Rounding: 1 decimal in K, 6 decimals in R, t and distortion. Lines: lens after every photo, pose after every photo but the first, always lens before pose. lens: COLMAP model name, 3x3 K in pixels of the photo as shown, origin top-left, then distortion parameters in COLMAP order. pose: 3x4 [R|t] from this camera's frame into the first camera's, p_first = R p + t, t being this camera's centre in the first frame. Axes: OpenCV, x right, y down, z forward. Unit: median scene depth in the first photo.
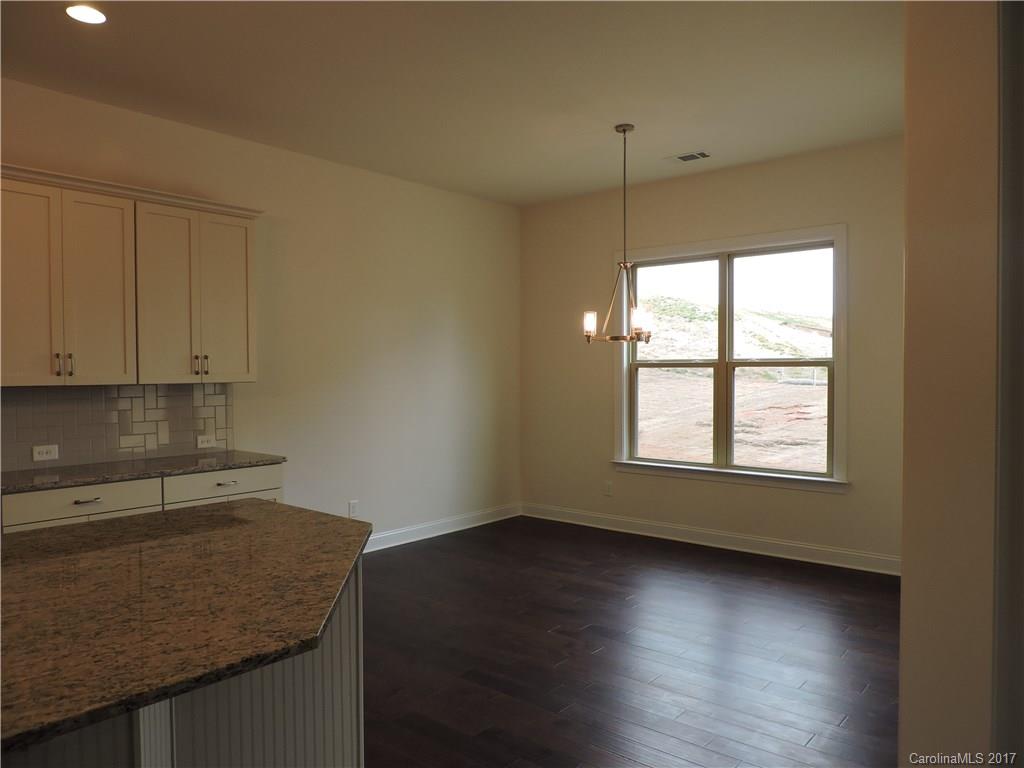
lens RADIAL K [[732.2, 0, 509.3], [0, 732.2, 386.7], [0, 0, 1]] dist [-0.019971, 0.007294]
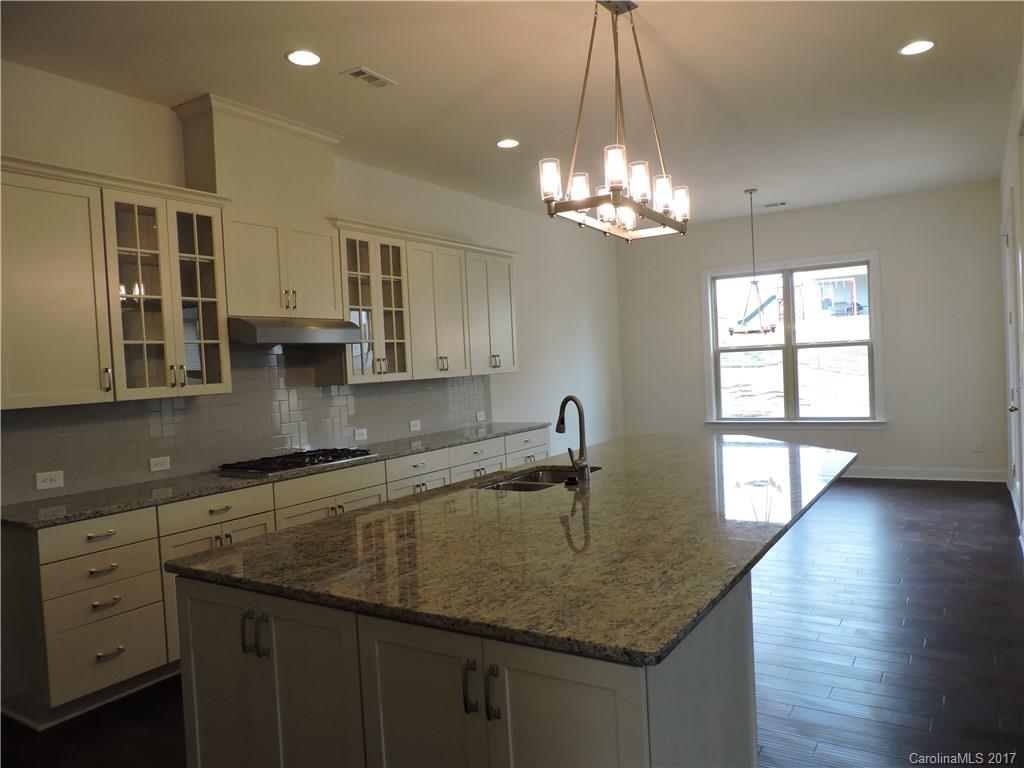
lens RADIAL K [[732.2, 0, 515.2], [0, 732.2, 386.5], [0, 0, 1]] dist [-0.019971, 0.007294]
pose [[0.987117, -0.052653, 0.151089, -0.480437], [0.052398, 0.998610, 0.005672, 0.010236], [-0.151178, 0.002318, 0.988504, -0.343476]]
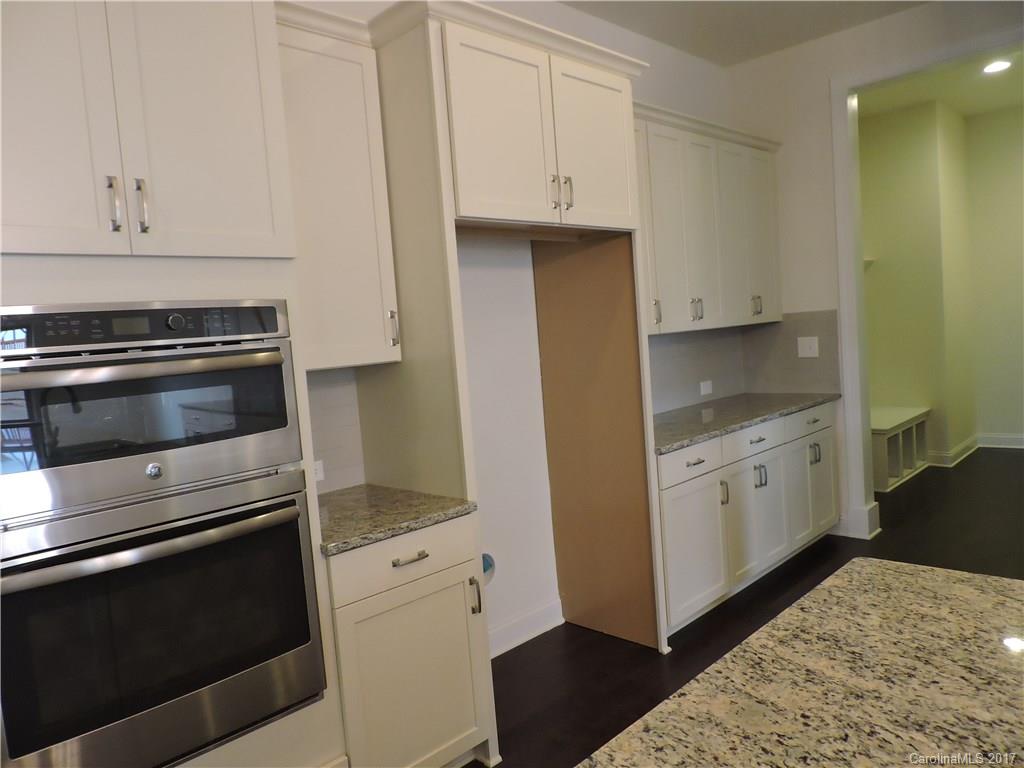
lens RADIAL K [[732.2, 0, 518.1], [0, 732.2, 392.8], [0, 0, 1]] dist [-0.019971, 0.007294]
pose [[-0.060928, 0.087873, -0.994267, -0.337378], [0.060321, 0.994621, 0.084208, 0.004446], [0.996318, -0.054845, -0.065901, -0.030934]]
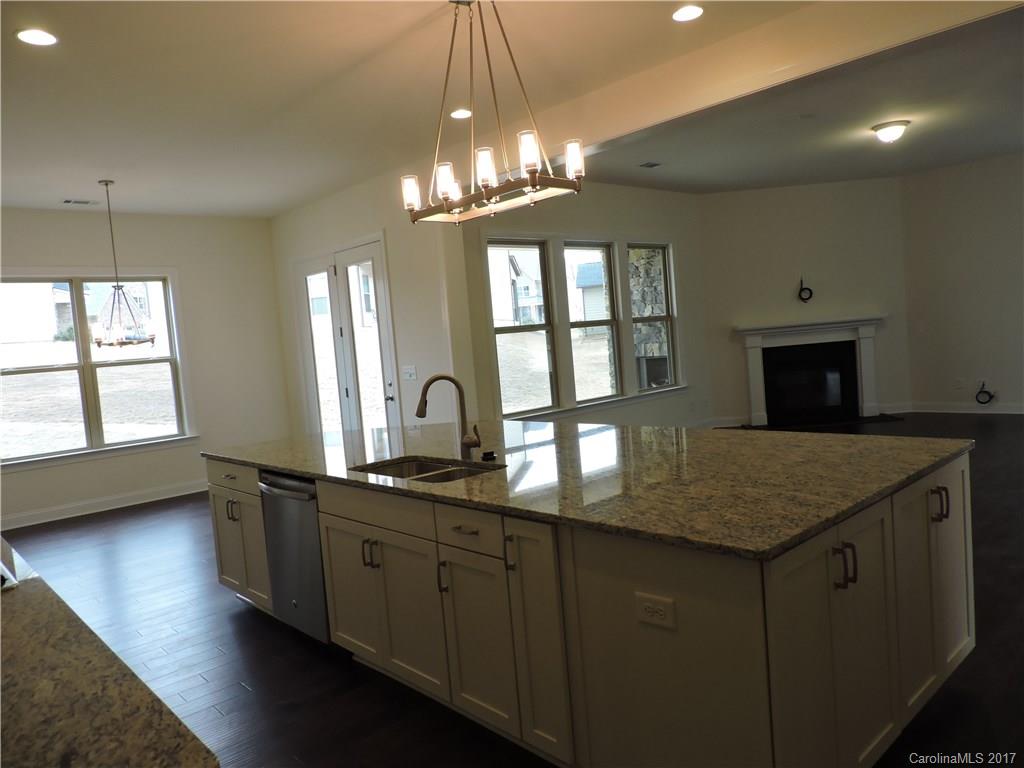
lens RADIAL K [[732.2, 0, 515.4], [0, 732.2, 388.1], [0, 0, 1]] dist [-0.019971, 0.007294]
pose [[0.111157, -0.074952, 0.990972, -0.920171], [0.102392, 0.992709, 0.063598, 0.002327], [-0.988514, 0.094398, 0.118021, 0.135421]]
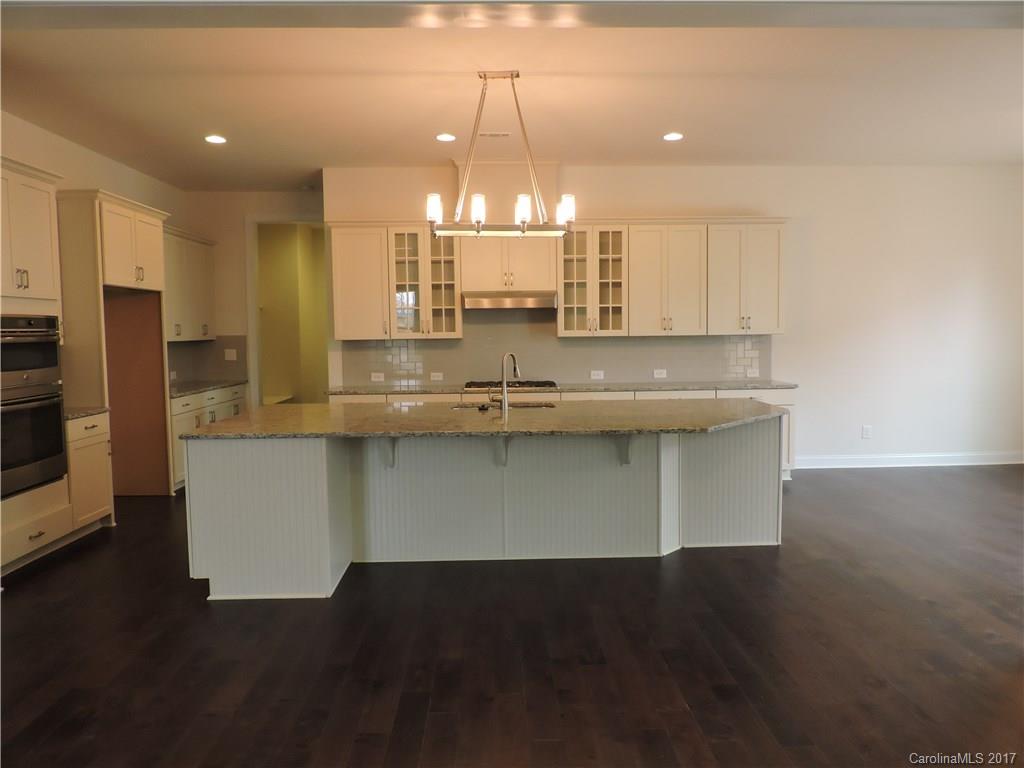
lens RADIAL K [[732.2, 0, 517.6], [0, 732.2, 383.9], [0, 0, 1]] dist [-0.019971, 0.007294]
pose [[0.677862, 0.048449, -0.733591, 0.316876], [-0.006919, 0.998202, 0.059531, 0.008515], [0.735156, -0.035278, 0.676979, -0.337726]]
